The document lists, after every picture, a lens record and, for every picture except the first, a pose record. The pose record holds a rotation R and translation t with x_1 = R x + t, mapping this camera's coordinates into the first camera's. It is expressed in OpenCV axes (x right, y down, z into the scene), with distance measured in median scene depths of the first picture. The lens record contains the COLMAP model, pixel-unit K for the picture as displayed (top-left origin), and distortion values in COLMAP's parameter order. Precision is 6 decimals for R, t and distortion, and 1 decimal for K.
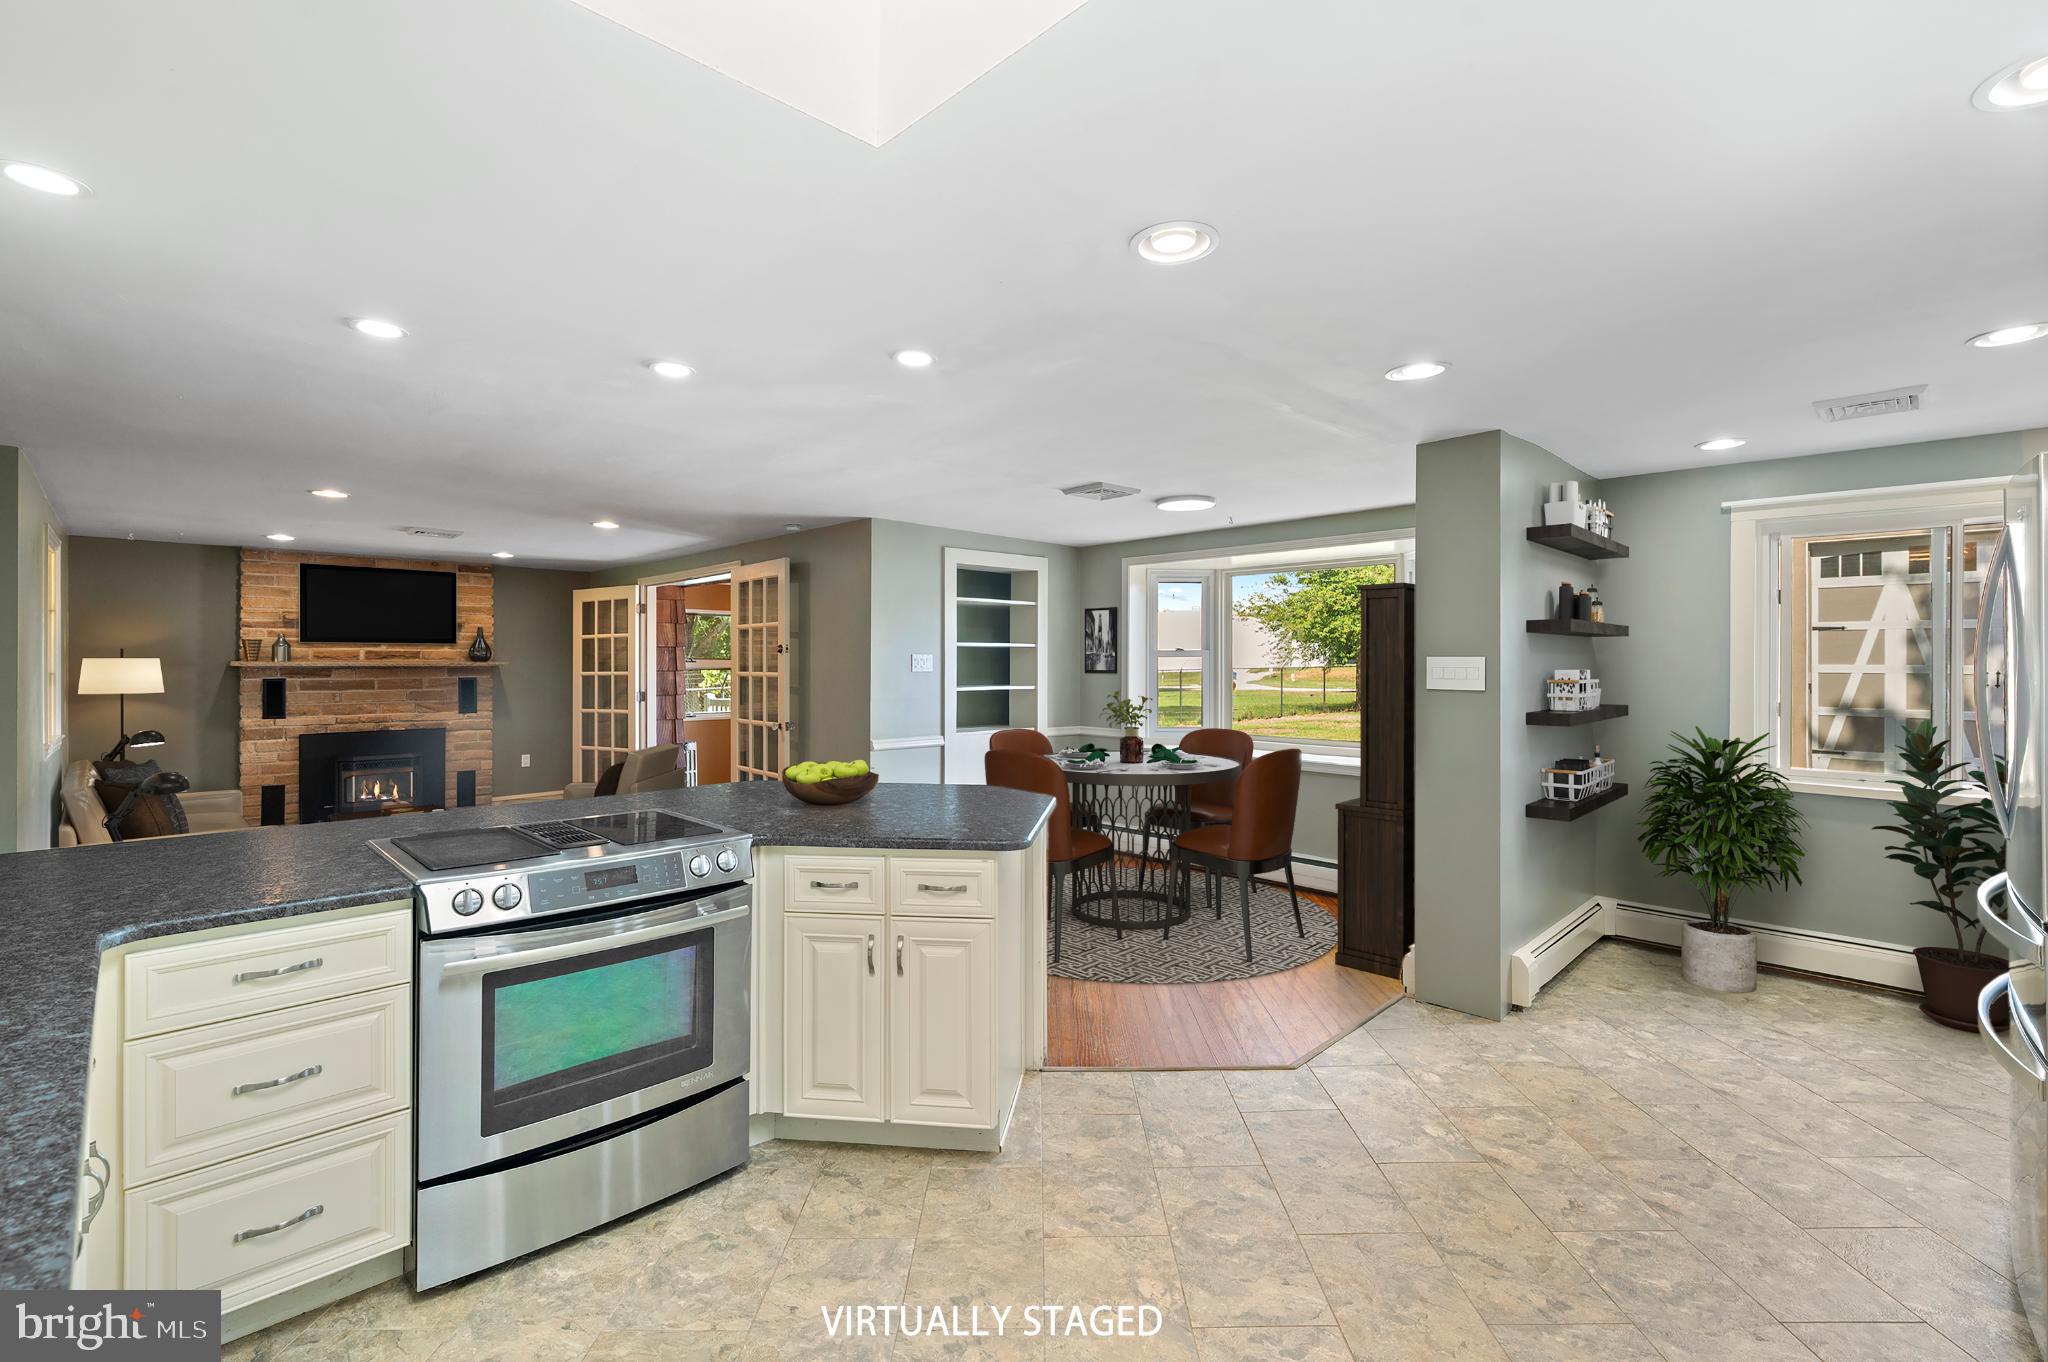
lens RADIAL K [[916.4, 0, 1033.3], [0, 916.4, 675.5], [0, 0, 1]] dist [0.000819, -0.000033]
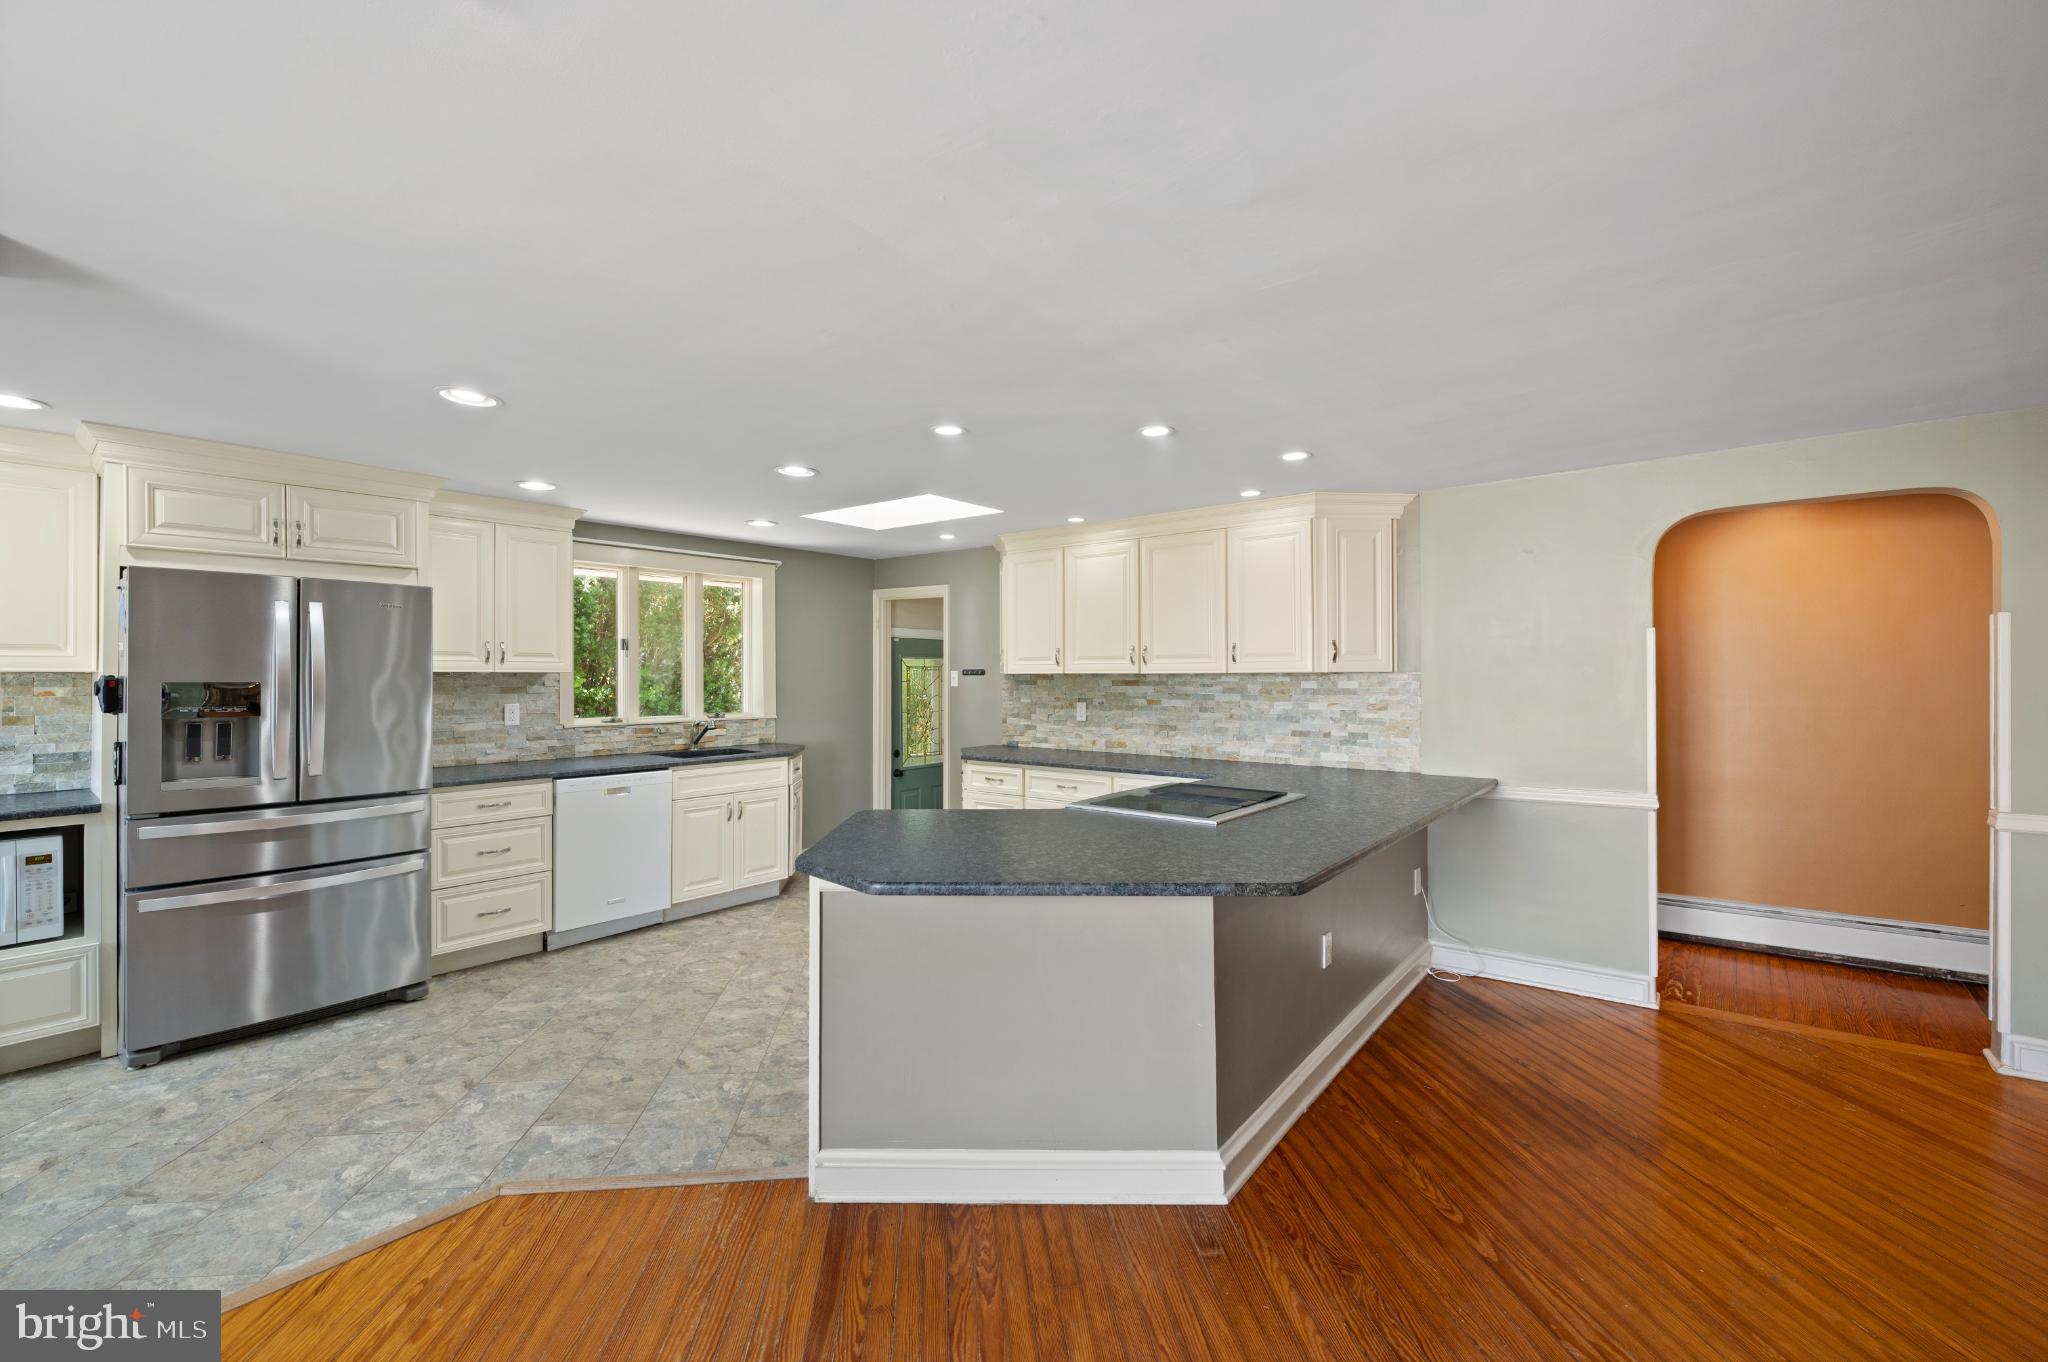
lens RADIAL K [[842.0, 0, 1038.2], [0, 842.0, 679.5], [0, 0, 1]] dist [0.001455, 0.000437]
pose [[-0.992059, 0.001984, -0.125755, -0.038596], [-0.000488, 0.999807, 0.019618, -0.012107], [0.125769, 0.019524, -0.991867, 0.768835]]
